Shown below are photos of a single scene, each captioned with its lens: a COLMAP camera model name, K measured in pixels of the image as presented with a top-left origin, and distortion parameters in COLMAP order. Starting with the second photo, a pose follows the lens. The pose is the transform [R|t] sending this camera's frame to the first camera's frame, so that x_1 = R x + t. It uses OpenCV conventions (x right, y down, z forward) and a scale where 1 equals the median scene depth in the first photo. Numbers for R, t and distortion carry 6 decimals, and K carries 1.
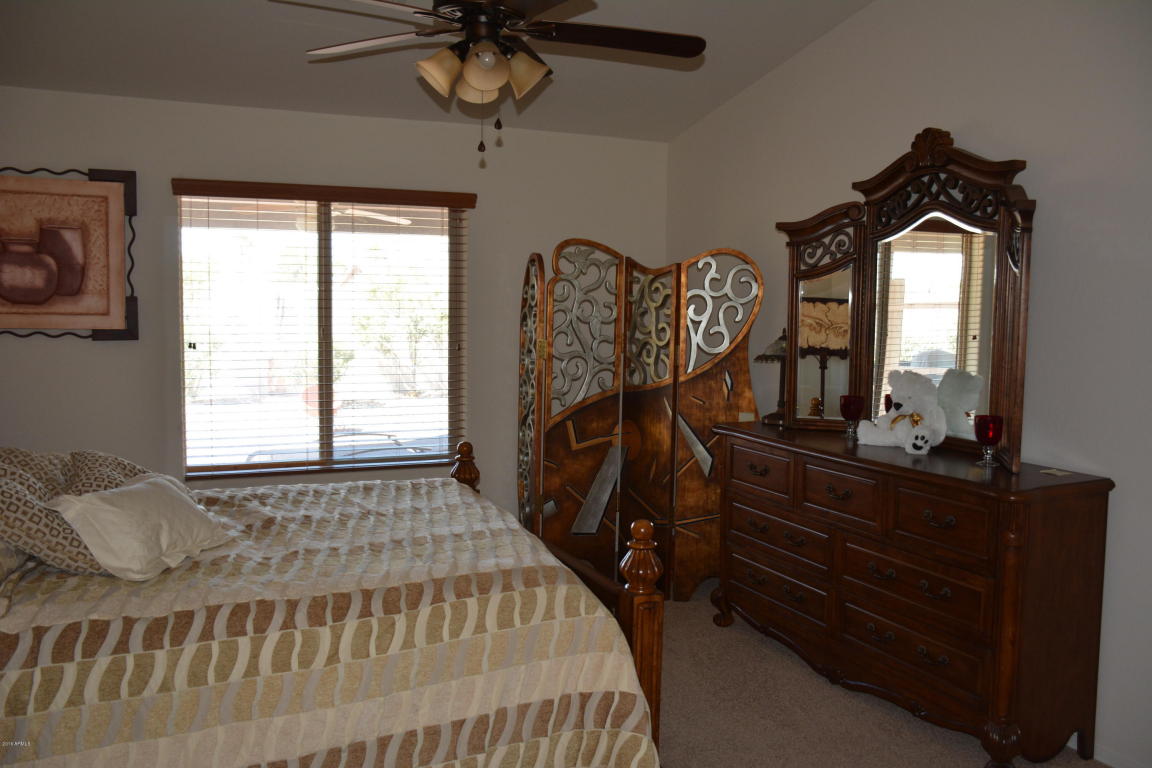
lens RADIAL K [[994.4, 0, 579.2], [0, 994.4, 394.9], [0, 0, 1]] dist [-0.118124, 0.138496]
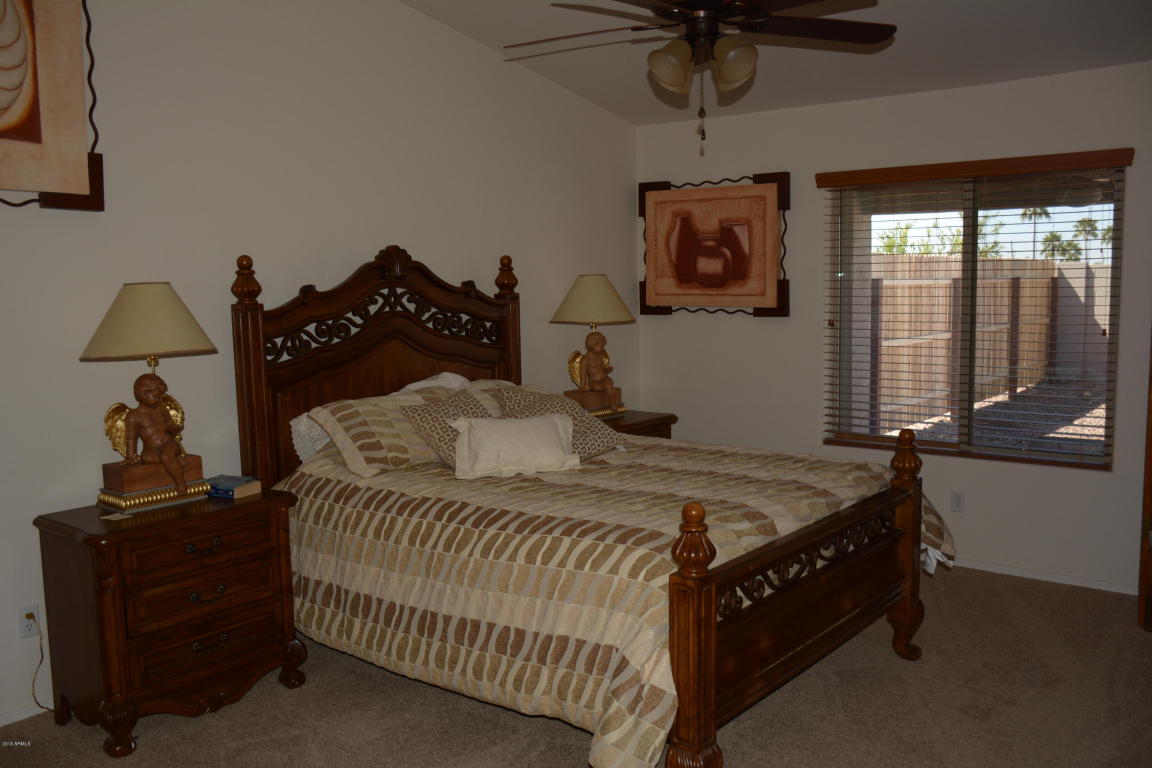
lens RADIAL K [[994.4, 0, 579.2], [0, 994.4, 394.9], [0, 0, 1]] dist [-0.118124, 0.138496]
pose [[0.445409, 0.082383, -0.891529, 0.510795], [-0.065189, 0.996099, 0.059477, -0.018613], [0.892951, 0.031626, 0.449042, 0.263513]]
